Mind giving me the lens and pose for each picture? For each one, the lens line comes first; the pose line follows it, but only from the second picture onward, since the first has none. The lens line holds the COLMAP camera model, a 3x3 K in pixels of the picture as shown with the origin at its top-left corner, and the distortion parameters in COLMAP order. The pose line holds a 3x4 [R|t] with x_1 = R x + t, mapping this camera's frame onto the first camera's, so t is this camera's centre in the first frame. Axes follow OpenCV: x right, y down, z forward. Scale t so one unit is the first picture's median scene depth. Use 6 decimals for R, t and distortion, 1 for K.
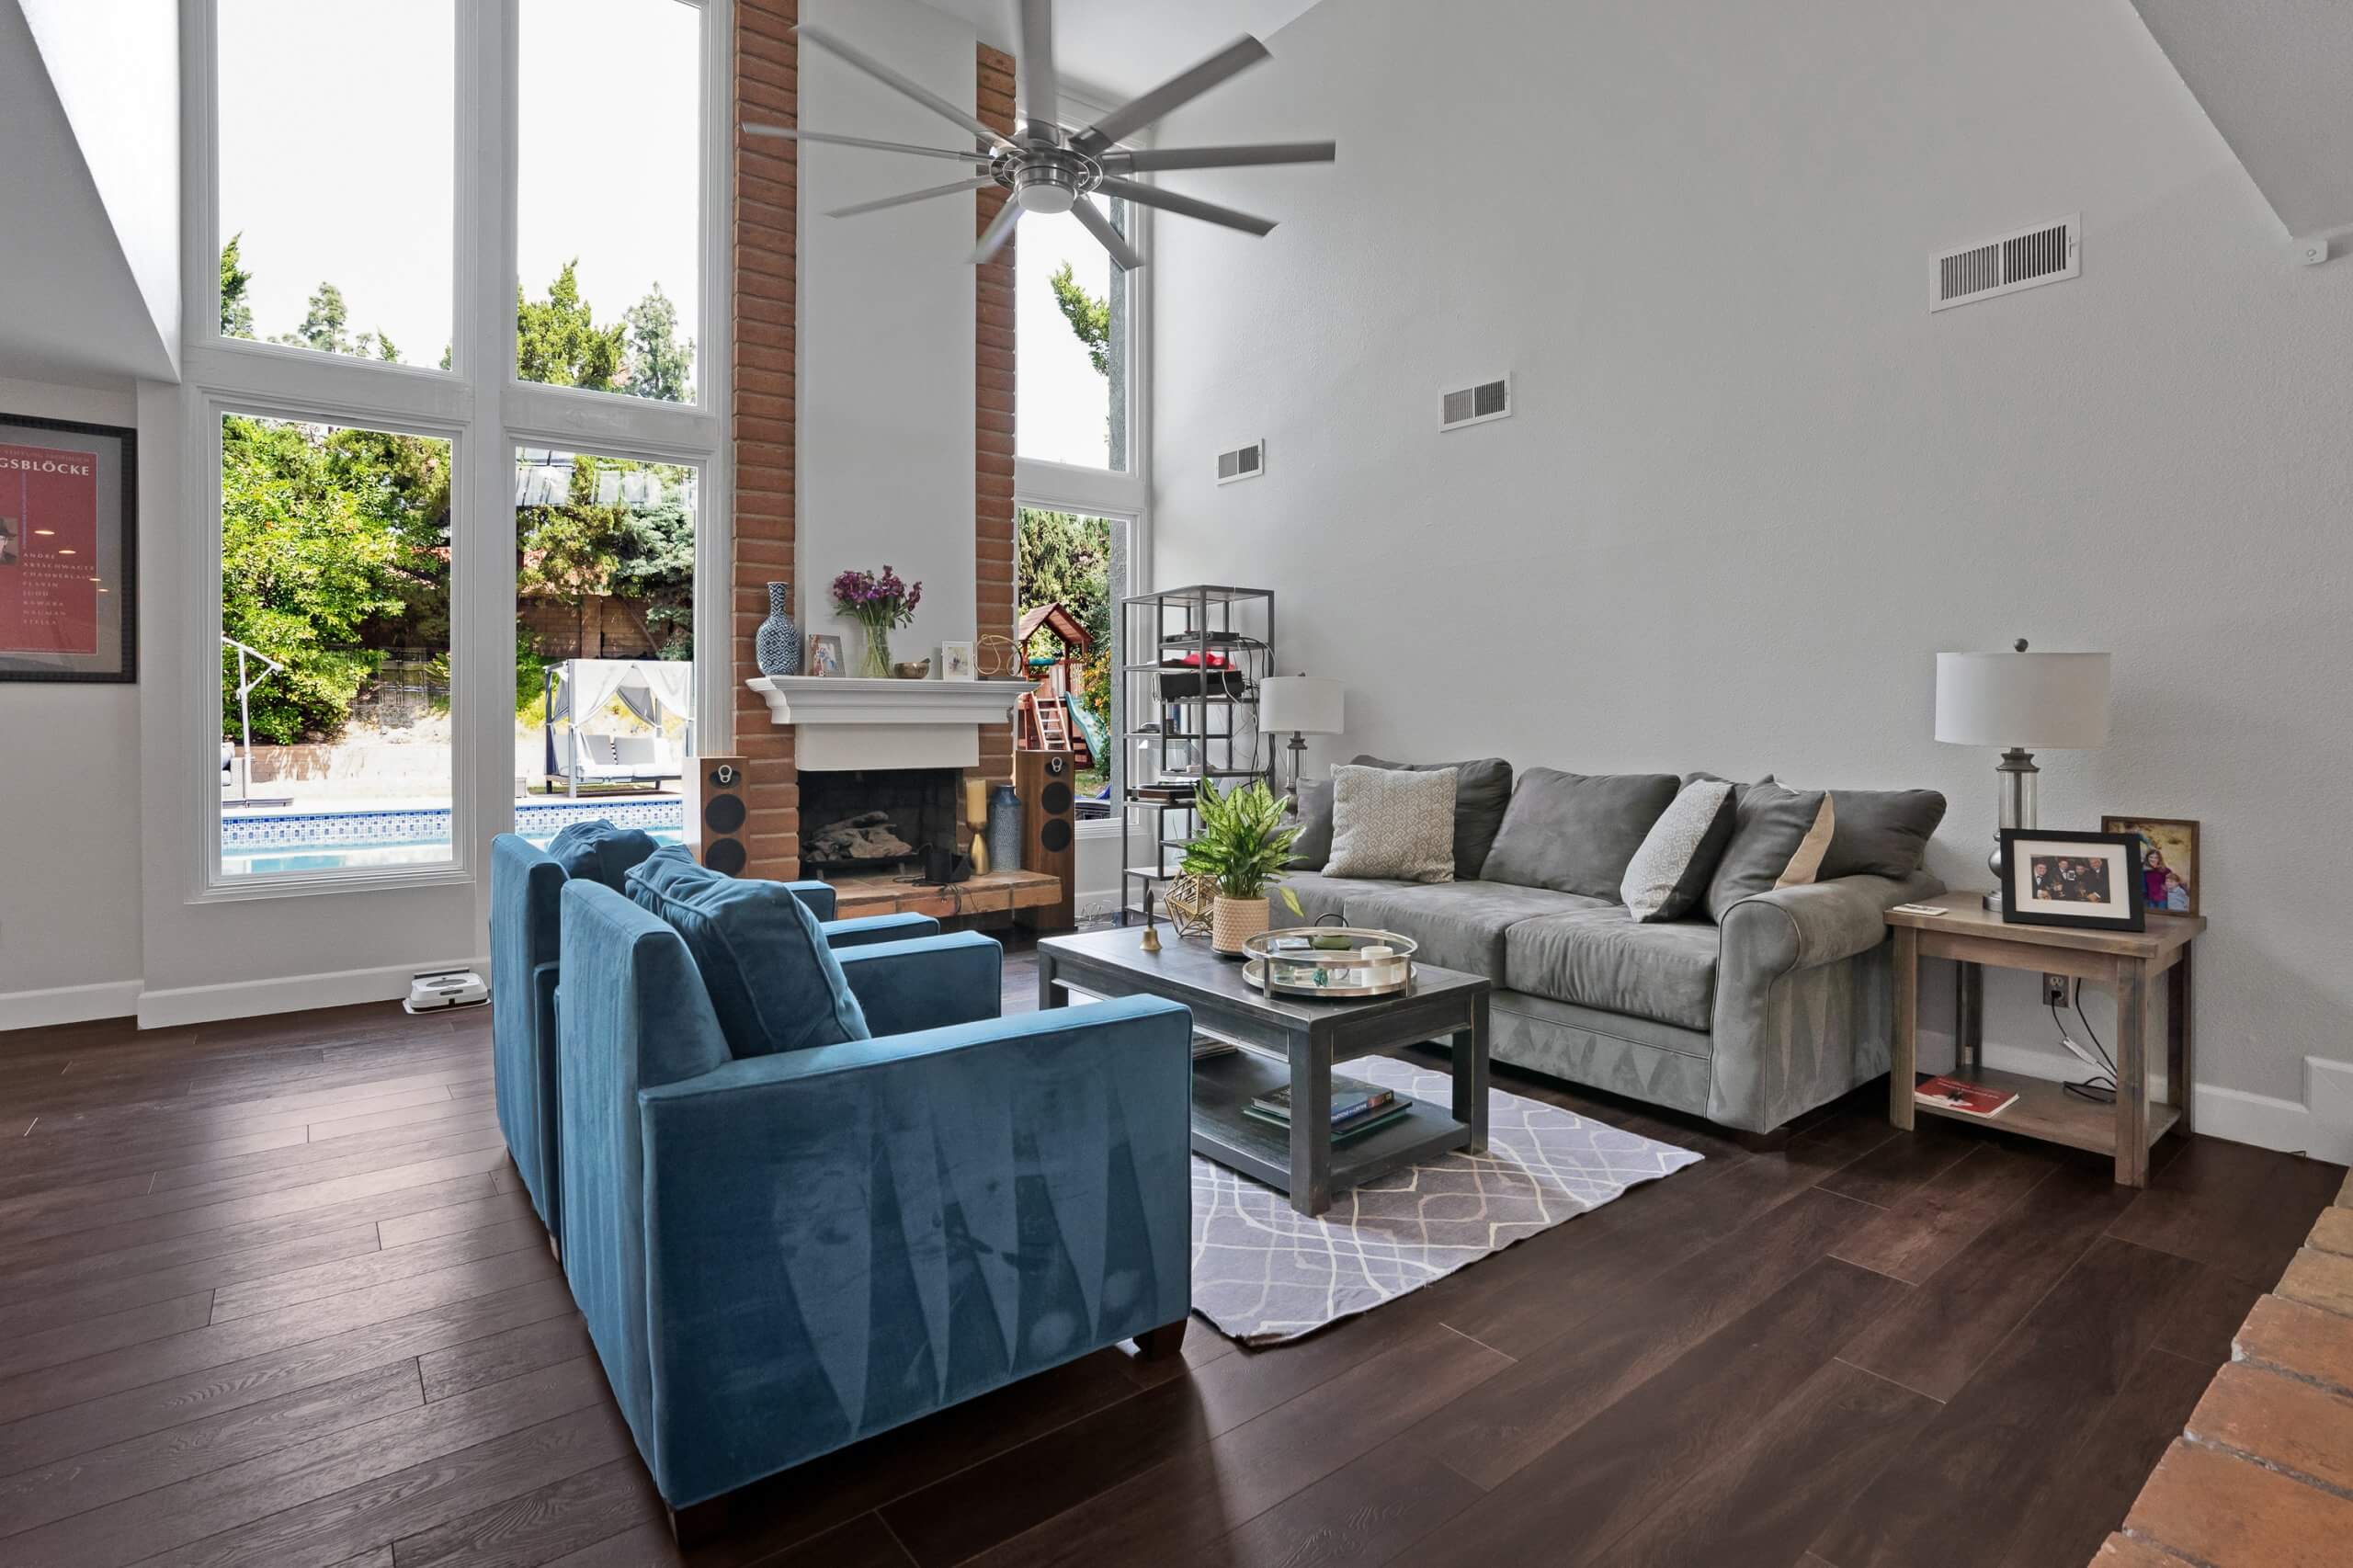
lens RADIAL K [[1145.5, 0, 1186.3], [0, 1145.5, 720.0], [0, 0, 1]] dist [-0.038036, 0.000527]
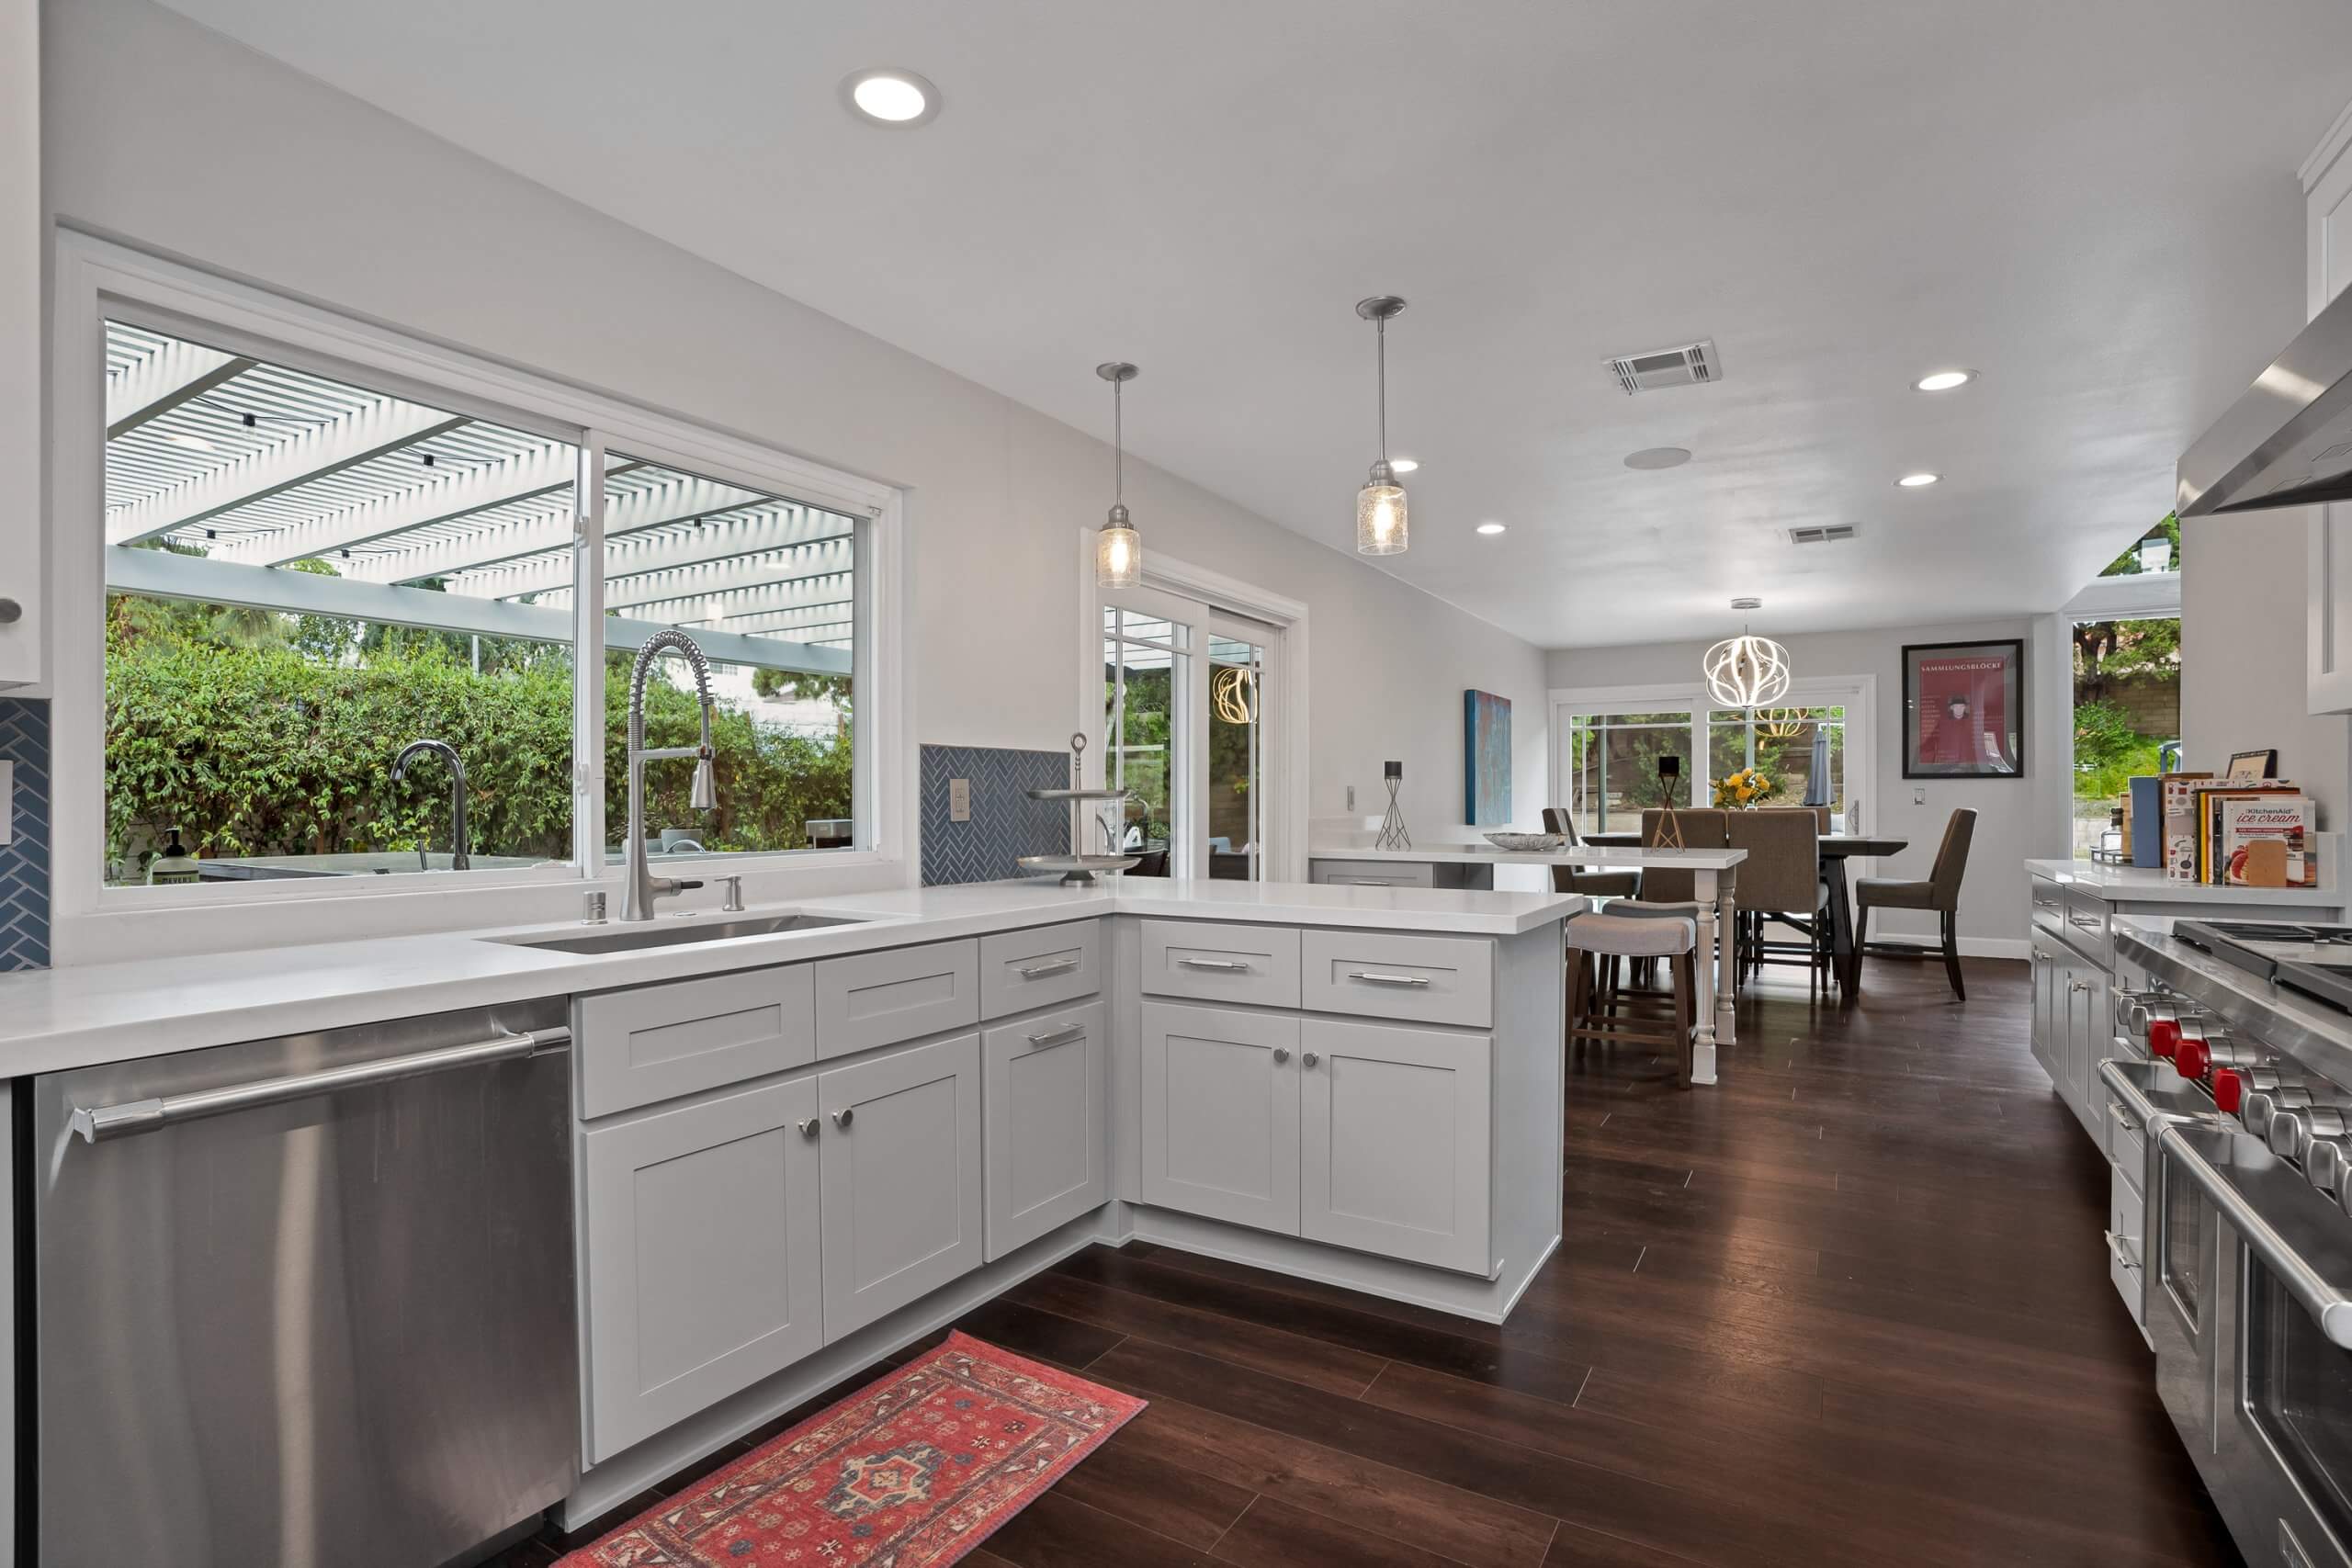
lens RADIAL K [[1147.0, 0, 1184.0], [0, 1147.0, 804.8], [0, 0, 1]] dist [-0.071853, 0.028786]
pose [[0.367604, 0.005147, -0.929968, 0.195525], [0.002234, 0.999977, 0.006418, -0.003079], [0.929980, -0.004436, 0.367584, -0.765753]]
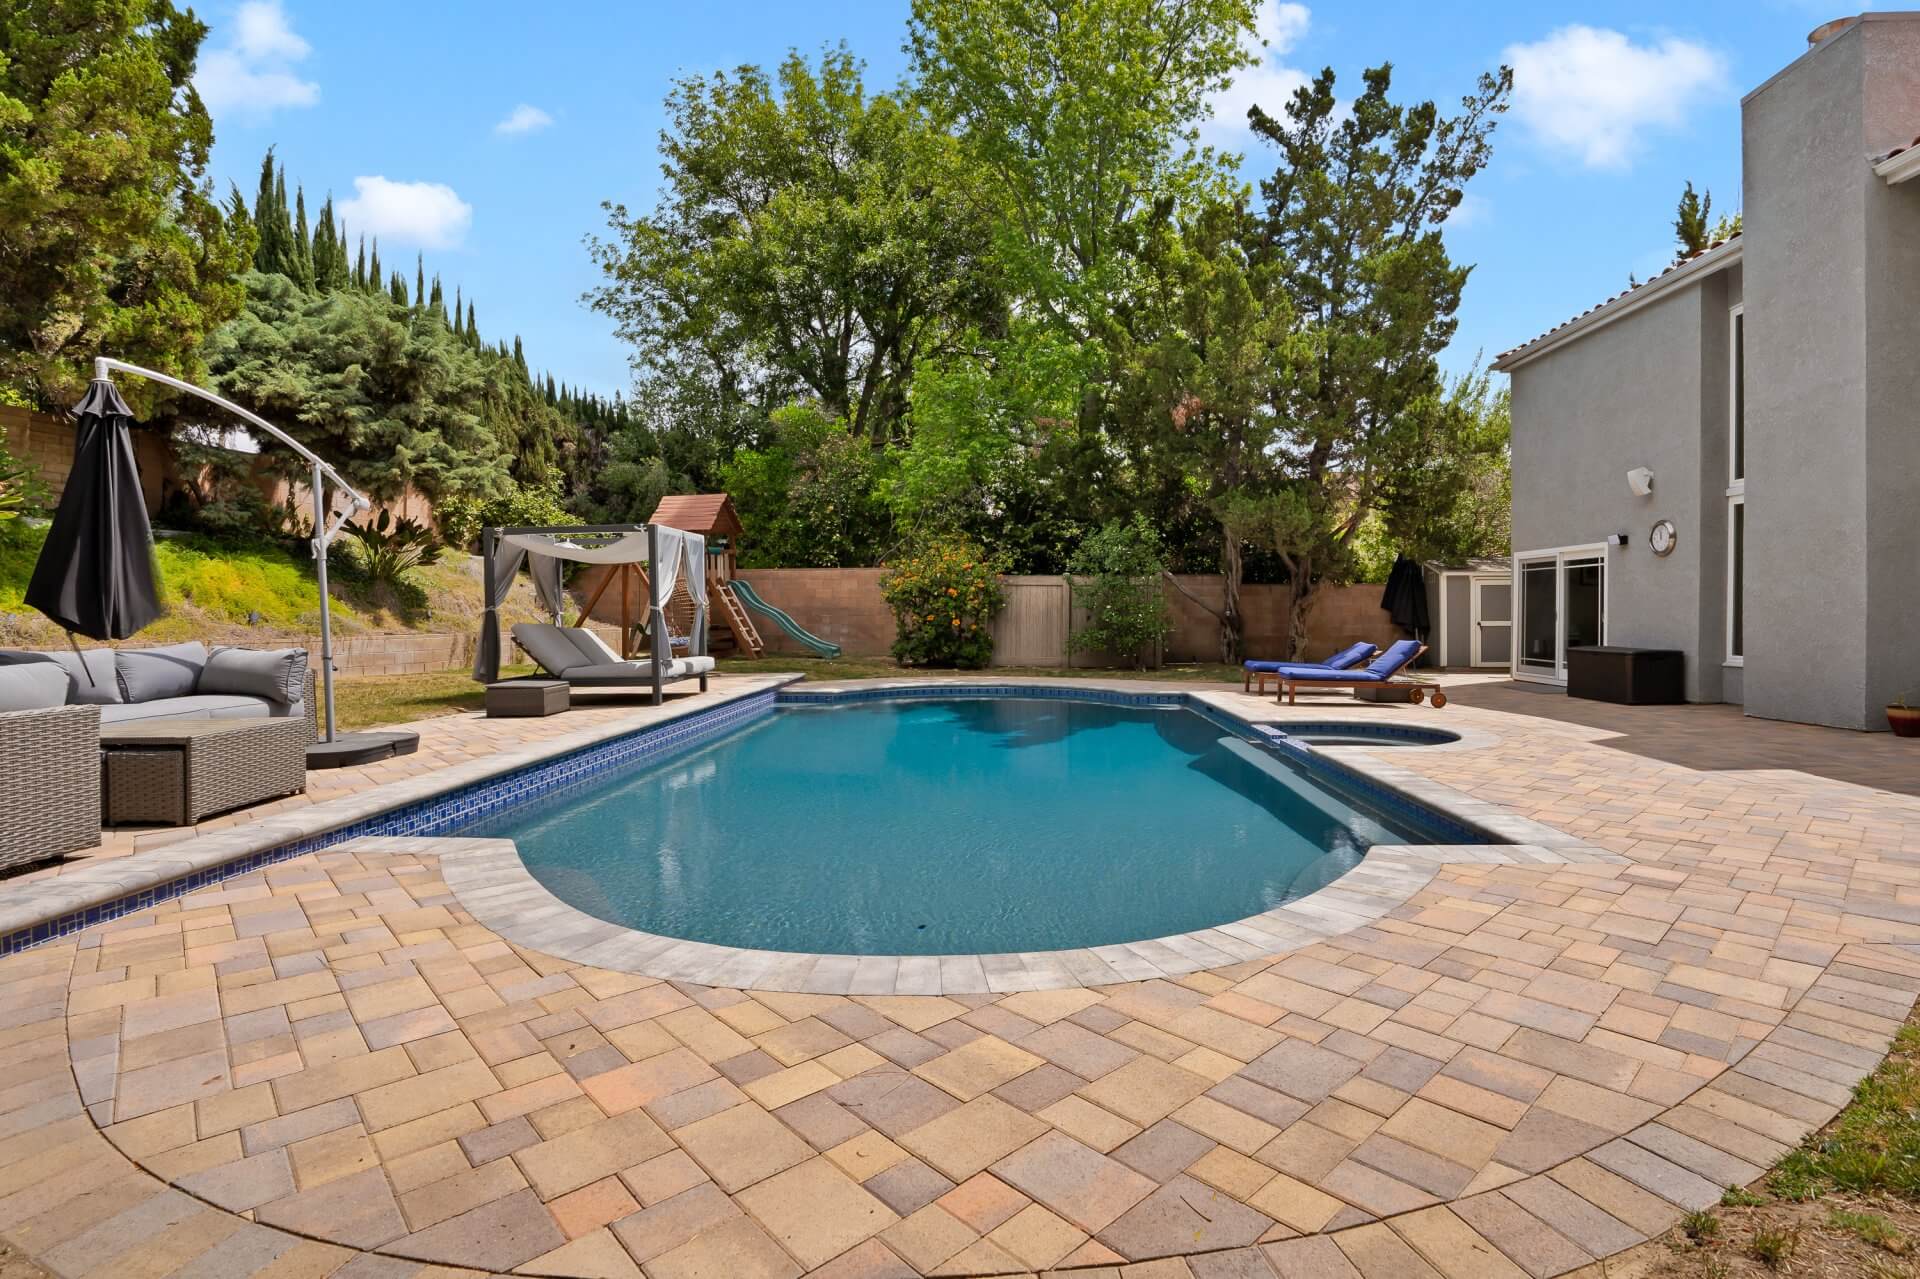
lens RADIAL K [[923.6, 0, 967.6], [0, 923.6, 628.3], [0, 0, 1]] dist [-0.065638, 0.021515]
pose [[0.639136, -0.015286, 0.768941, -2.692608], [0.004083, 0.999856, 0.016483, 0.025055], [-0.769083, -0.007396, 0.639107, 1.356996]]
